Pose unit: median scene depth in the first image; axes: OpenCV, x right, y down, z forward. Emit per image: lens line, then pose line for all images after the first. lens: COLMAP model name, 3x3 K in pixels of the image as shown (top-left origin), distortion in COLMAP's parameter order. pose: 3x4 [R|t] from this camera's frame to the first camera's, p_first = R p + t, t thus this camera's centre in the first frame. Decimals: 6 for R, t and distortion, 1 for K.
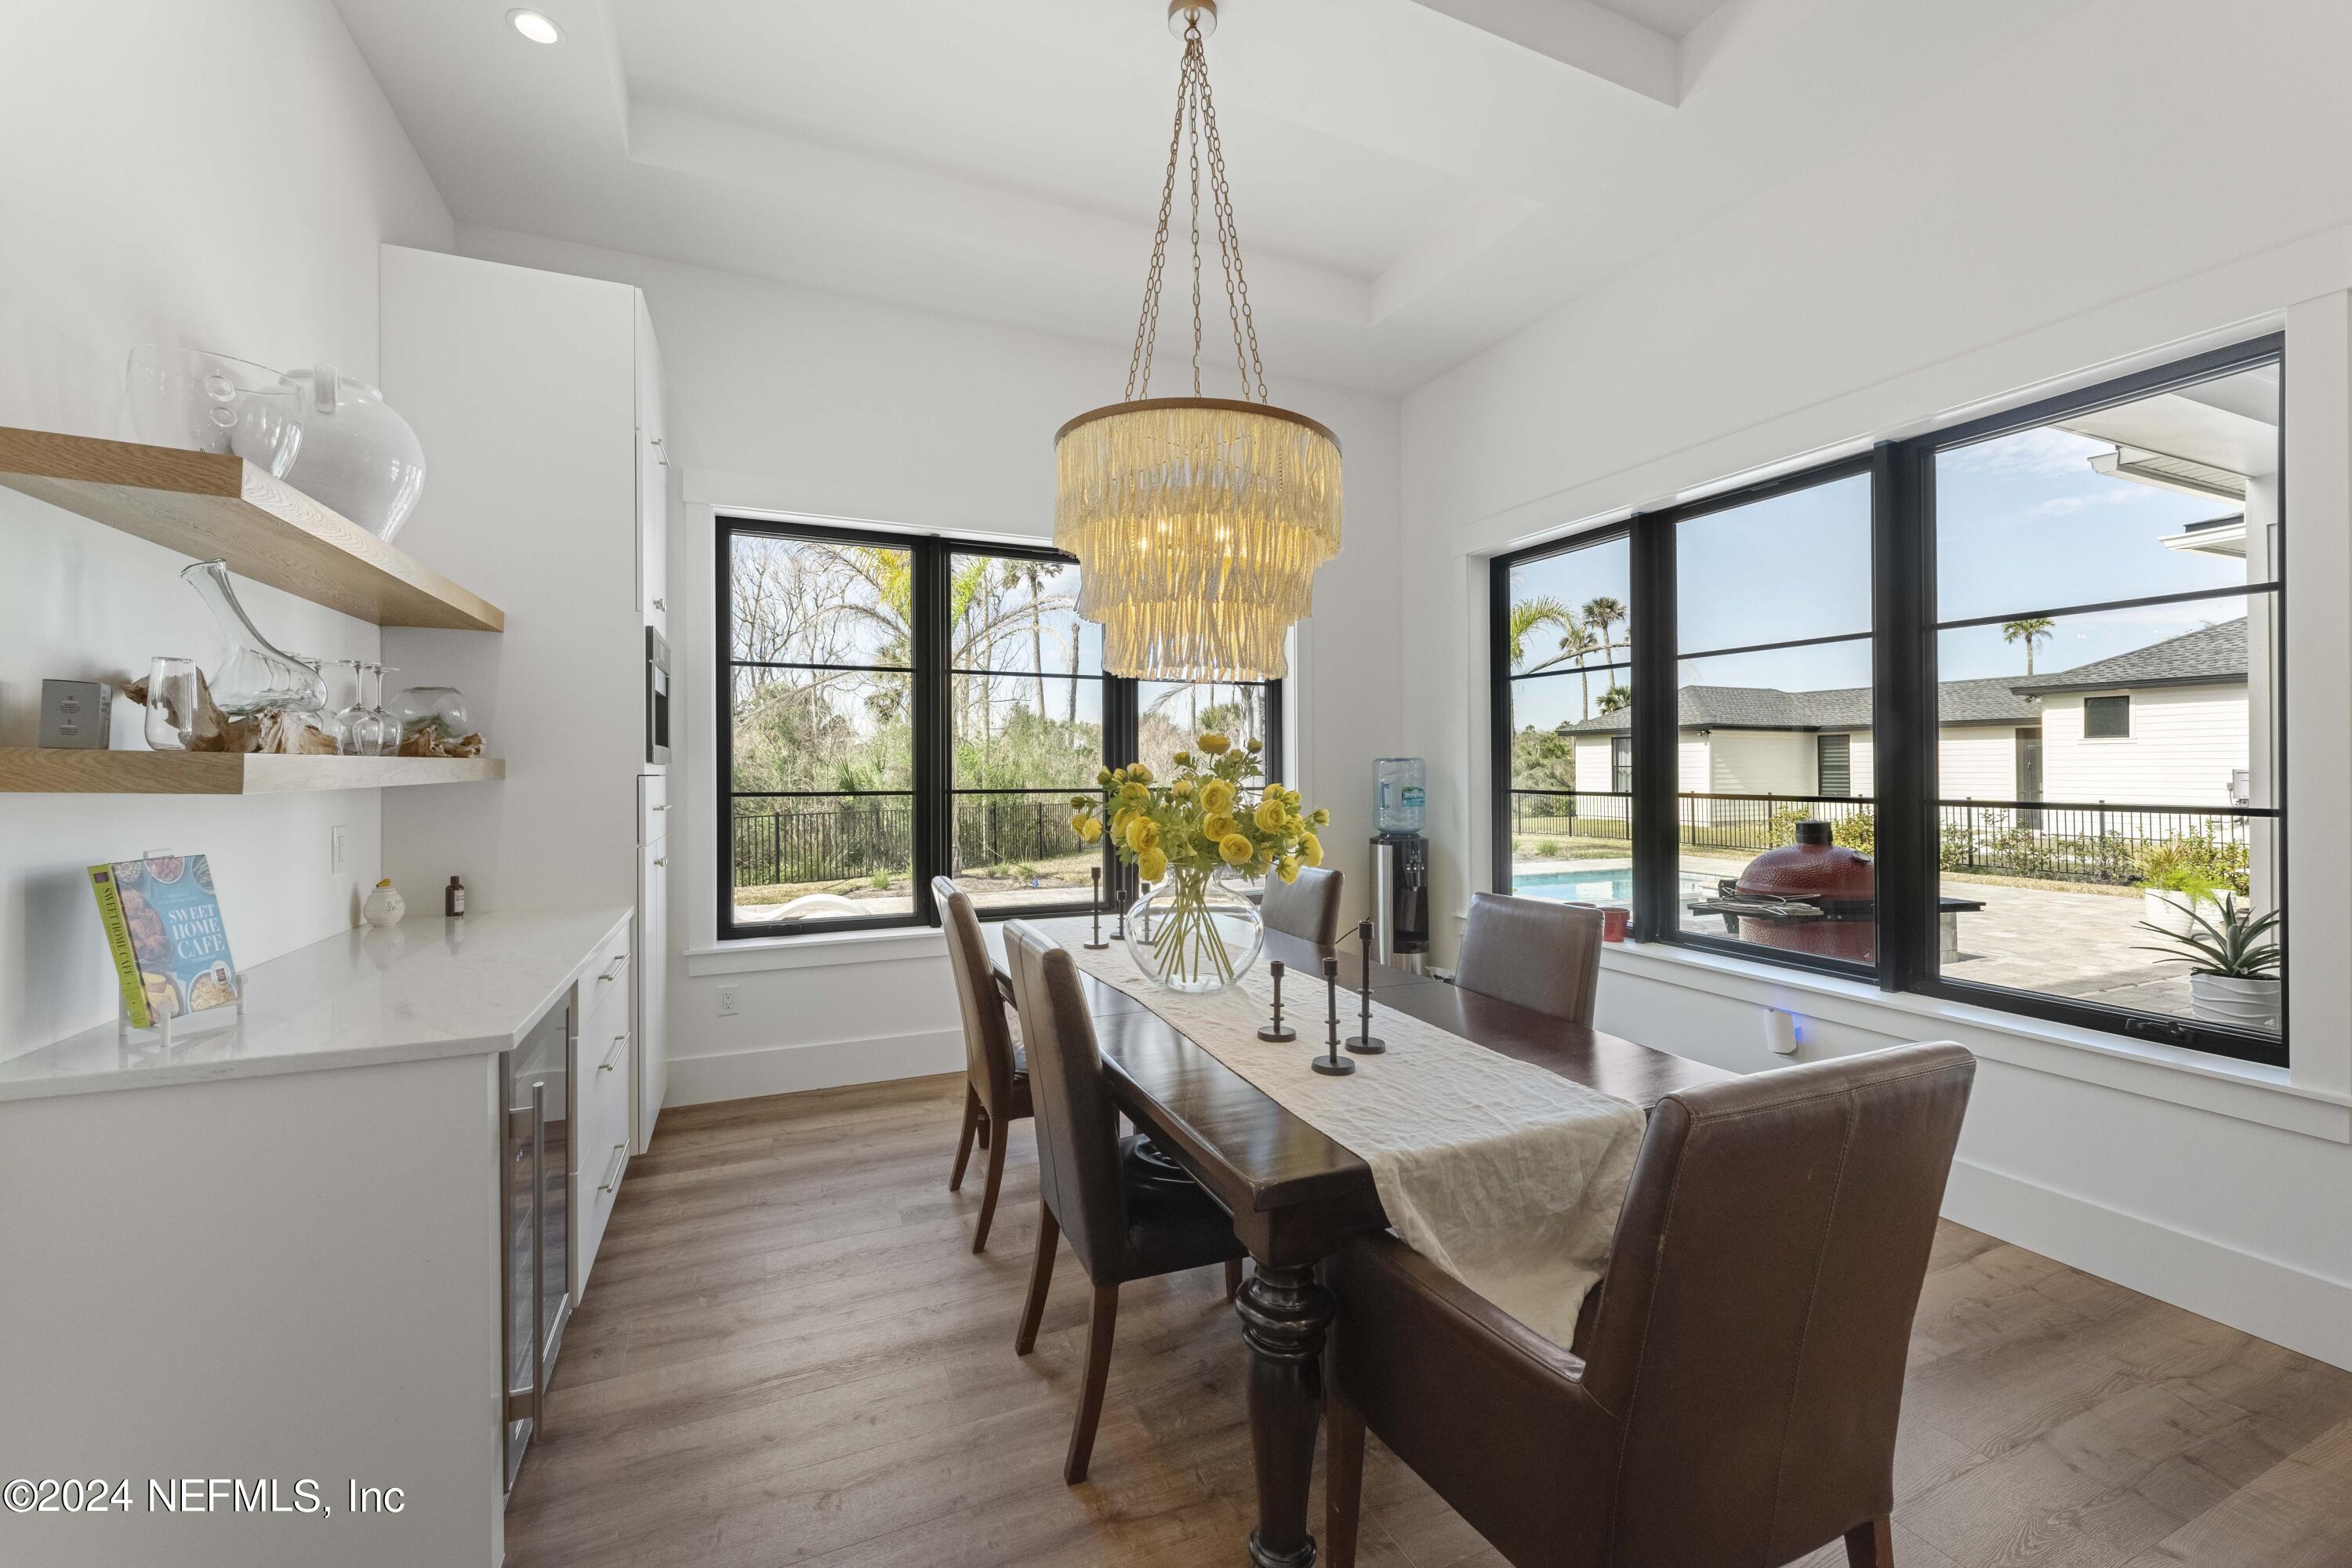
lens RADIAL K [[940.0, 0, 1172.5], [0, 940.0, 773.7], [0, 0, 1]] dist [0.000219, 0.000250]
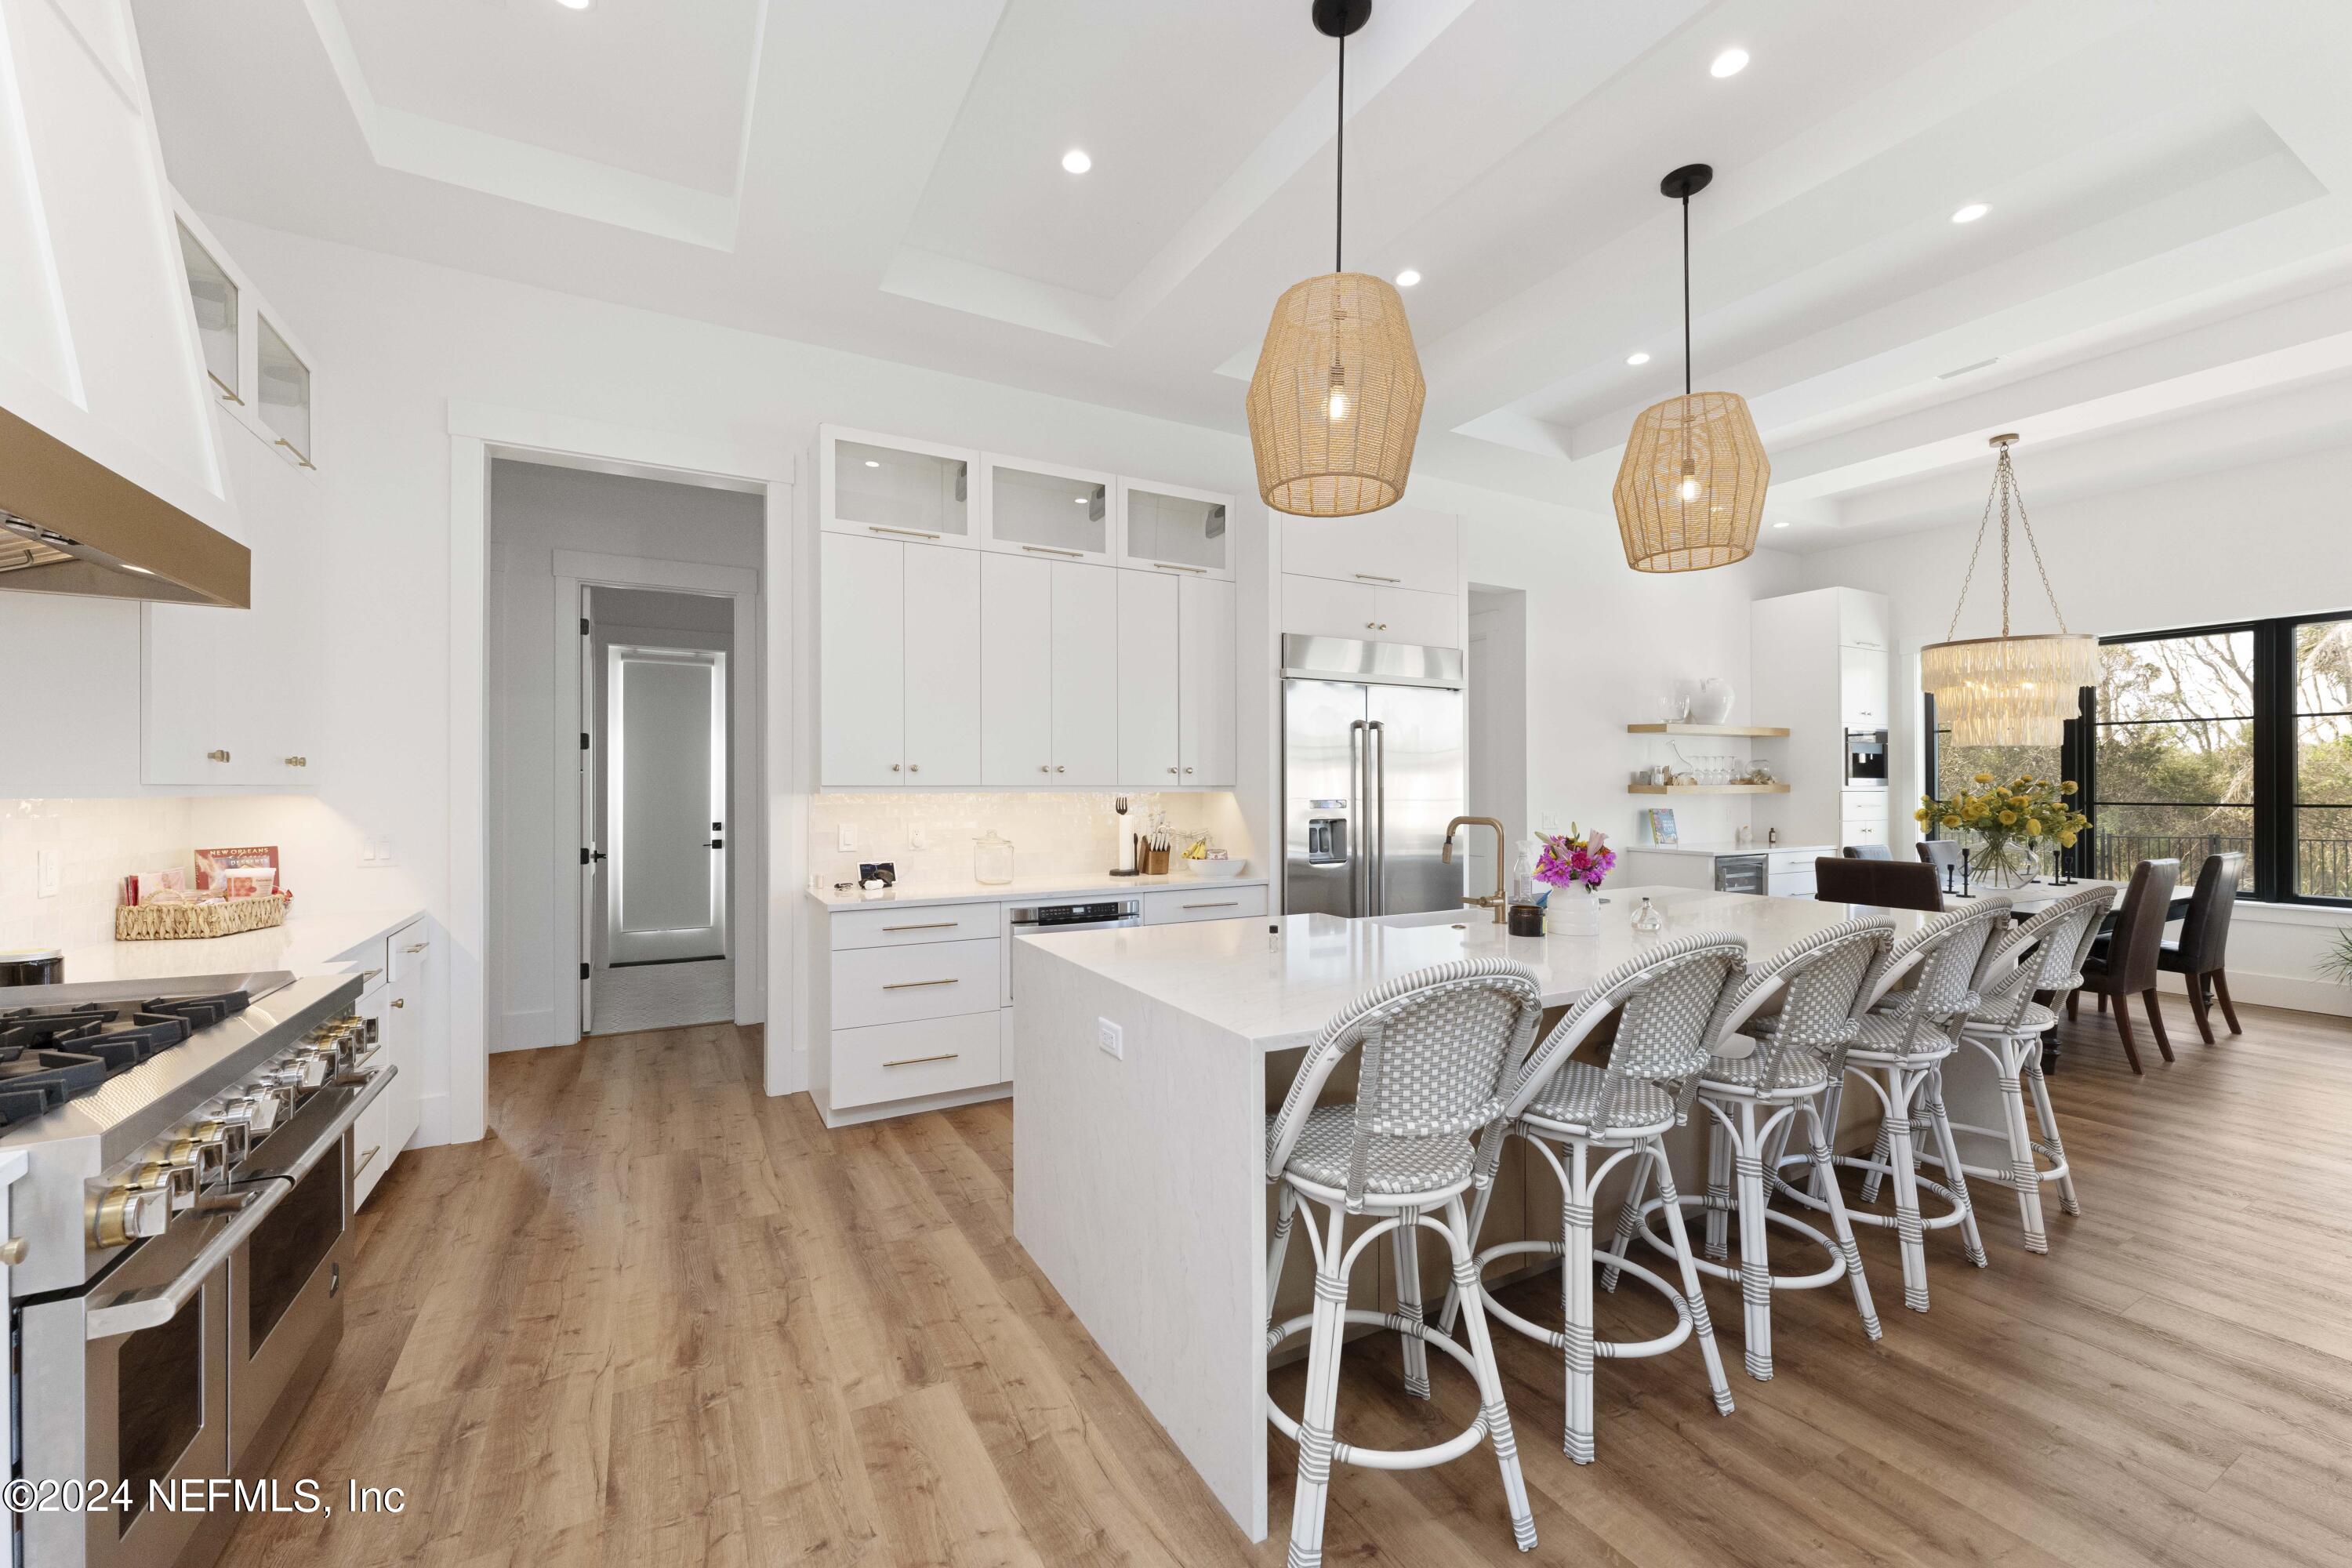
lens RADIAL K [[940.0, 0, 1177.9], [0, 940.0, 779.9], [0, 0, 1]] dist [0.000219, 0.000250]
pose [[0.078949, -0.000571, -0.996878, 2.060060], [0.000919, 0.999999, -0.000500, -0.029965], [0.996878, -0.000877, 0.078949, -1.079407]]
